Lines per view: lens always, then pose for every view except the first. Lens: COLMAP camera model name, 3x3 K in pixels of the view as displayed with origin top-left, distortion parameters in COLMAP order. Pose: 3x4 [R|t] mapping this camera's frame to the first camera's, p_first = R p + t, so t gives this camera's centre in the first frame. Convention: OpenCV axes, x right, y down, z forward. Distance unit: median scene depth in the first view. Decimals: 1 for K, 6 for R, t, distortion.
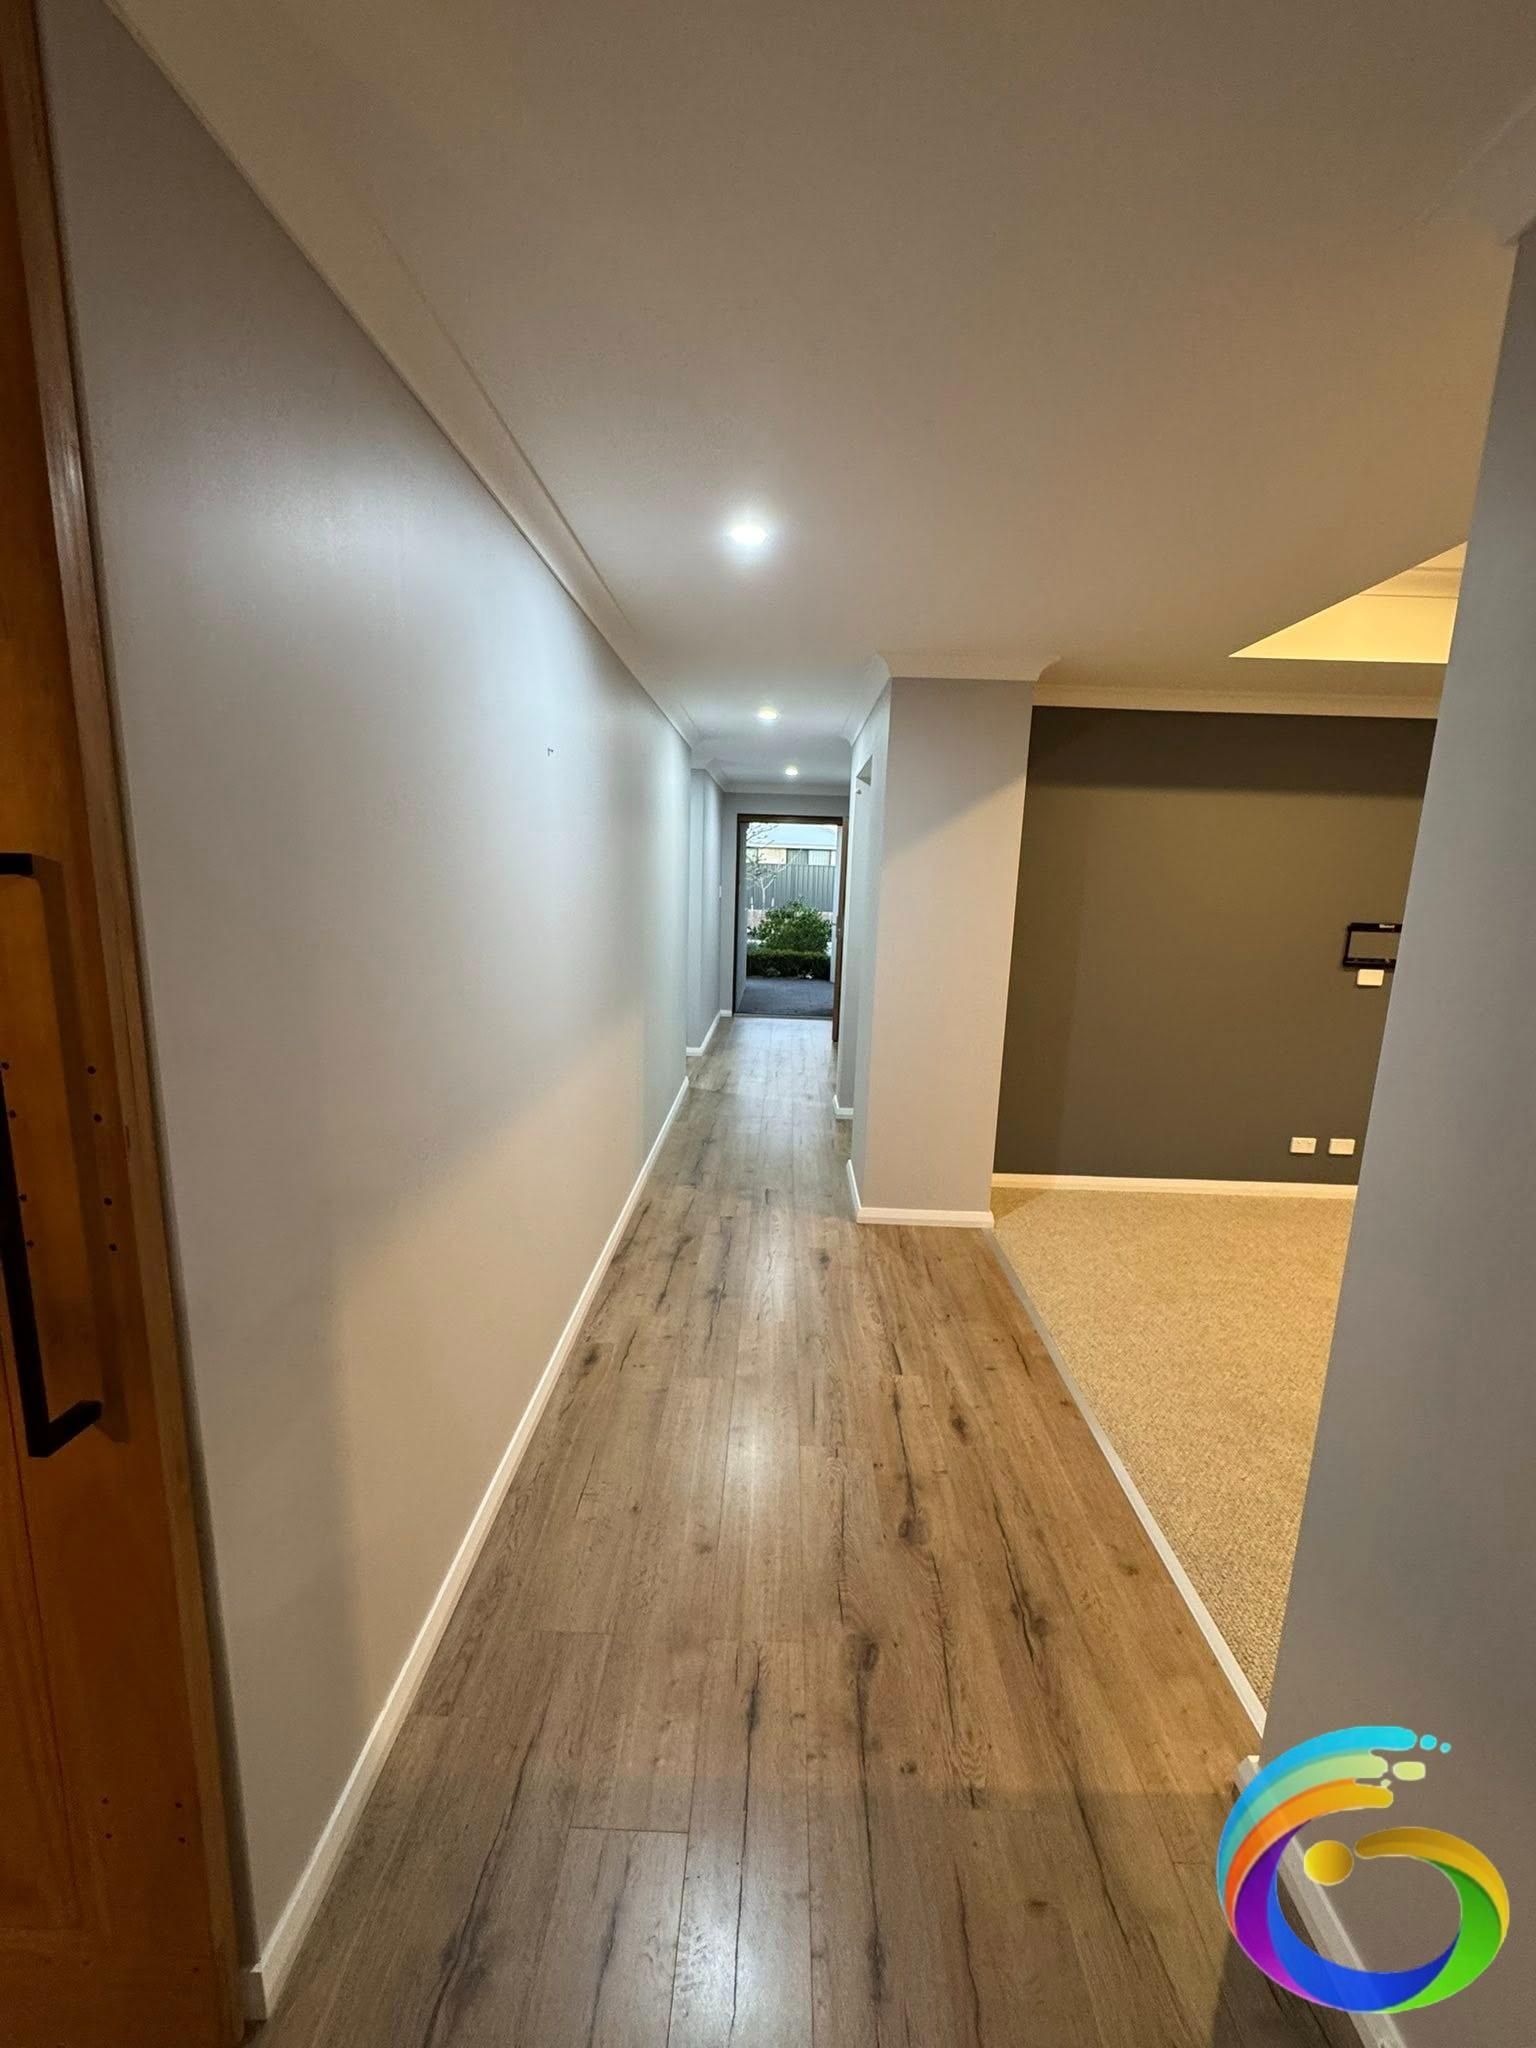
lens RADIAL K [[814.7, 0, 768.1], [0, 814.7, 1025.5], [0, 0, 1]] dist [0.003392, -0.000227]
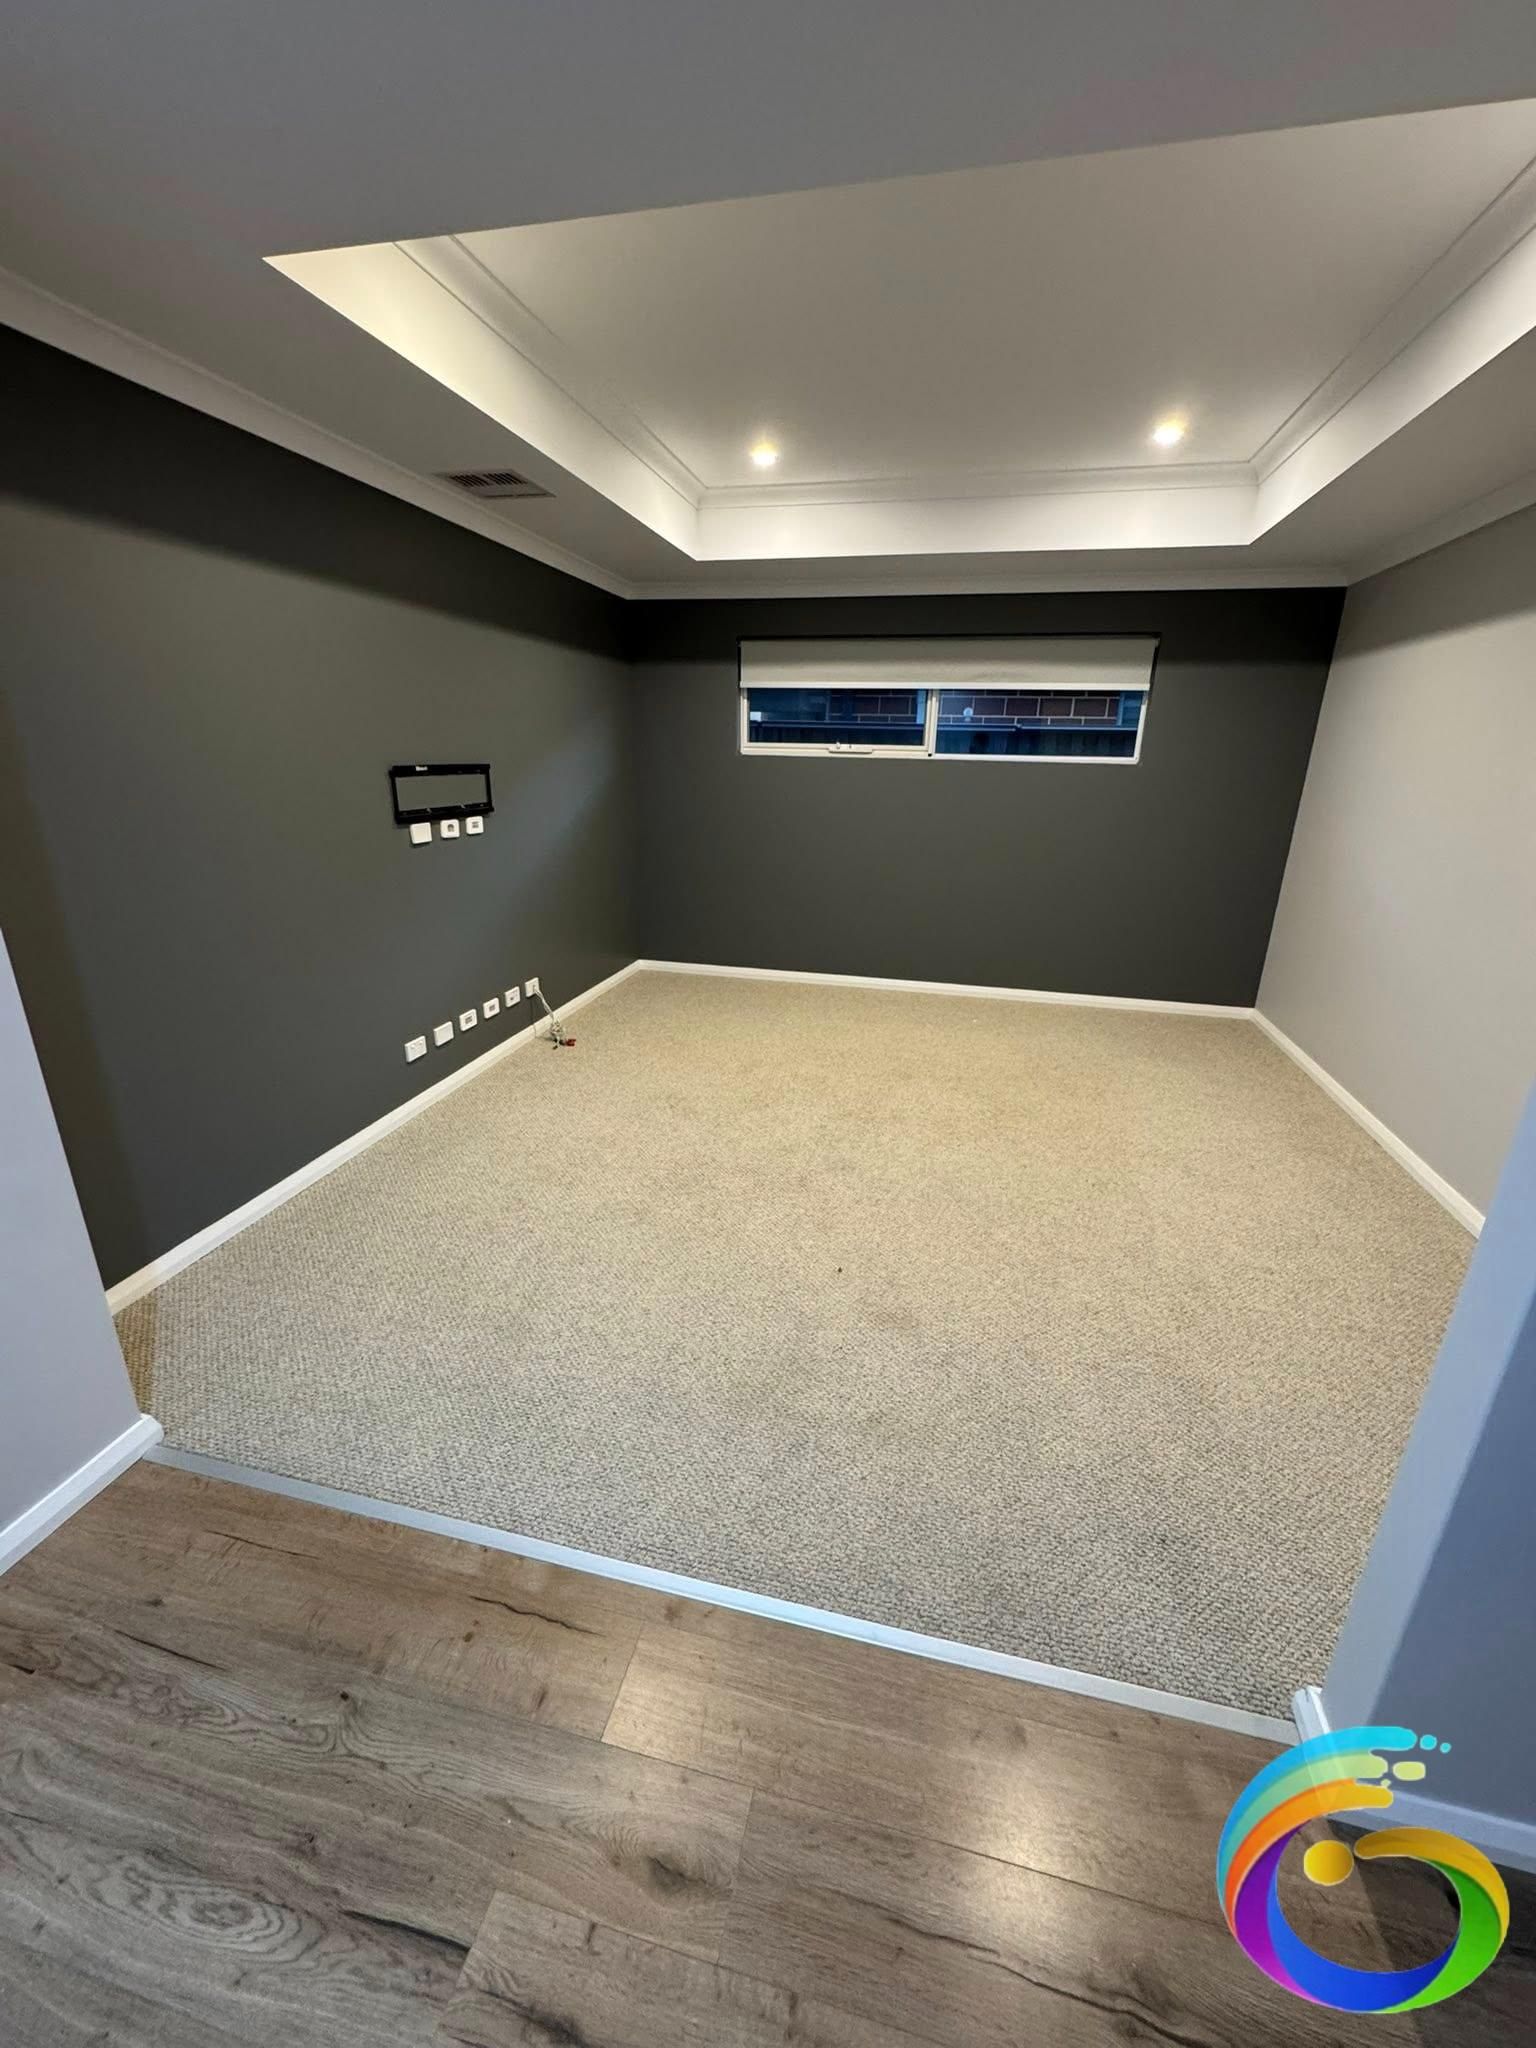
lens RADIAL K [[814.7, 0, 766.6], [0, 814.7, 1023.3], [0, 0, 1]] dist [0.003392, -0.000227]
pose [[0.209539, -0.338625, 0.917293, -0.019929], [0.167374, 0.936695, 0.307553, -0.088116], [-0.963369, 0.089087, 0.252951, 0.557149]]
